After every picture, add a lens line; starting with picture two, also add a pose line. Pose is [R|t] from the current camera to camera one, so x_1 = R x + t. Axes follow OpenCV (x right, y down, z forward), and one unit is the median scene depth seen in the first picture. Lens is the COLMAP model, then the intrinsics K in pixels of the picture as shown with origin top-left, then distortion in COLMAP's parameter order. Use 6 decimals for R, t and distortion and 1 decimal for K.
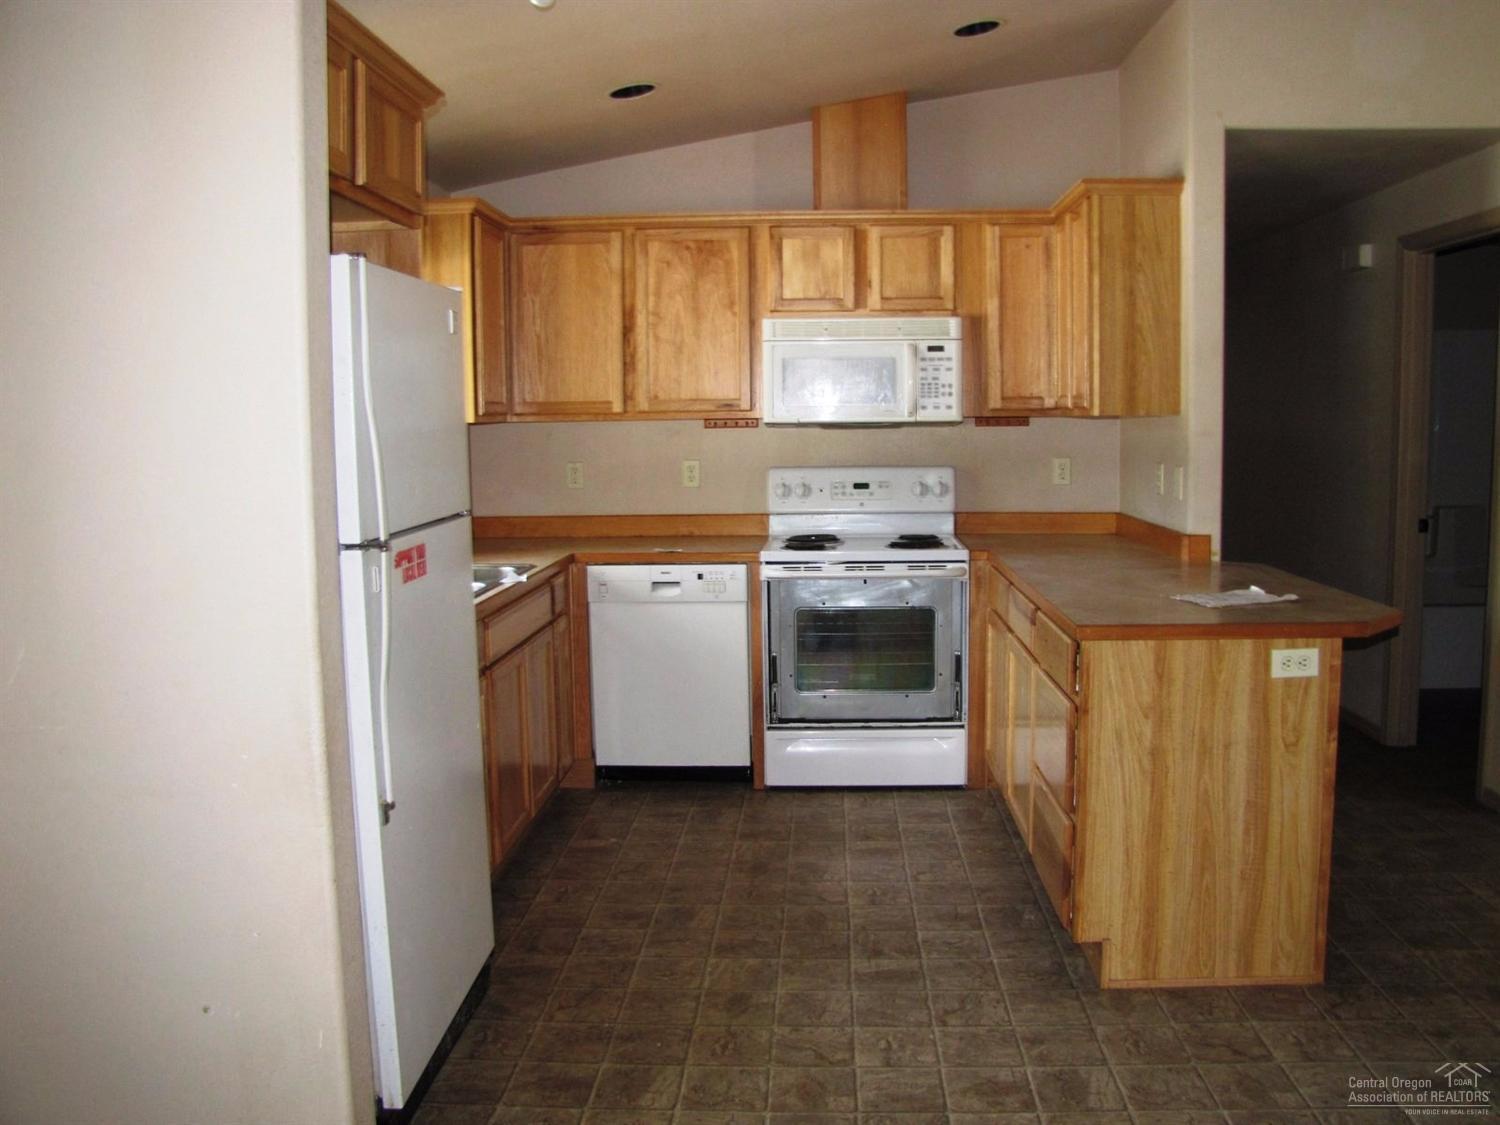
lens RADIAL K [[1242.8, 0, 762.9], [0, 1242.8, 542.2], [0, 0, 1]] dist [-0.183024, 0.167857]
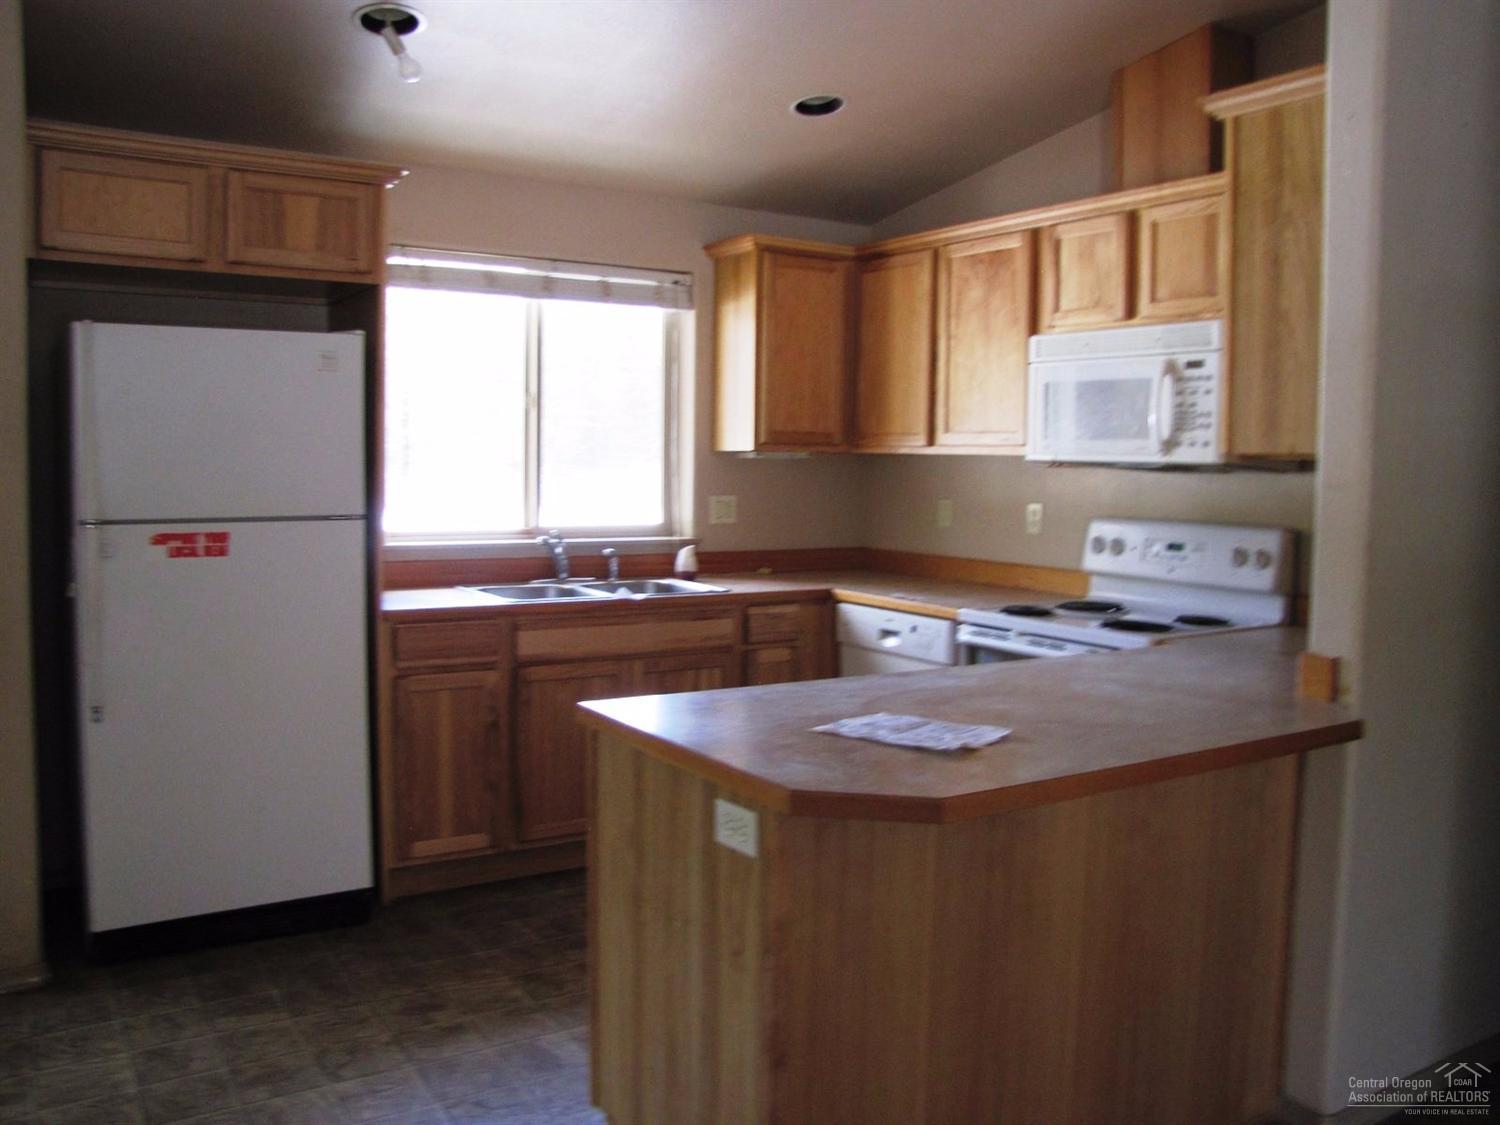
lens RADIAL K [[1242.8, 0, 762.9], [0, 1242.8, 542.2], [0, 0, 1]] dist [-0.183024, 0.167857]
pose [[0.581660, 0.074587, -0.810005, 0.583442], [-0.104147, 0.994420, 0.016781, -0.036848], [0.806737, 0.074599, 0.586183, 0.376379]]
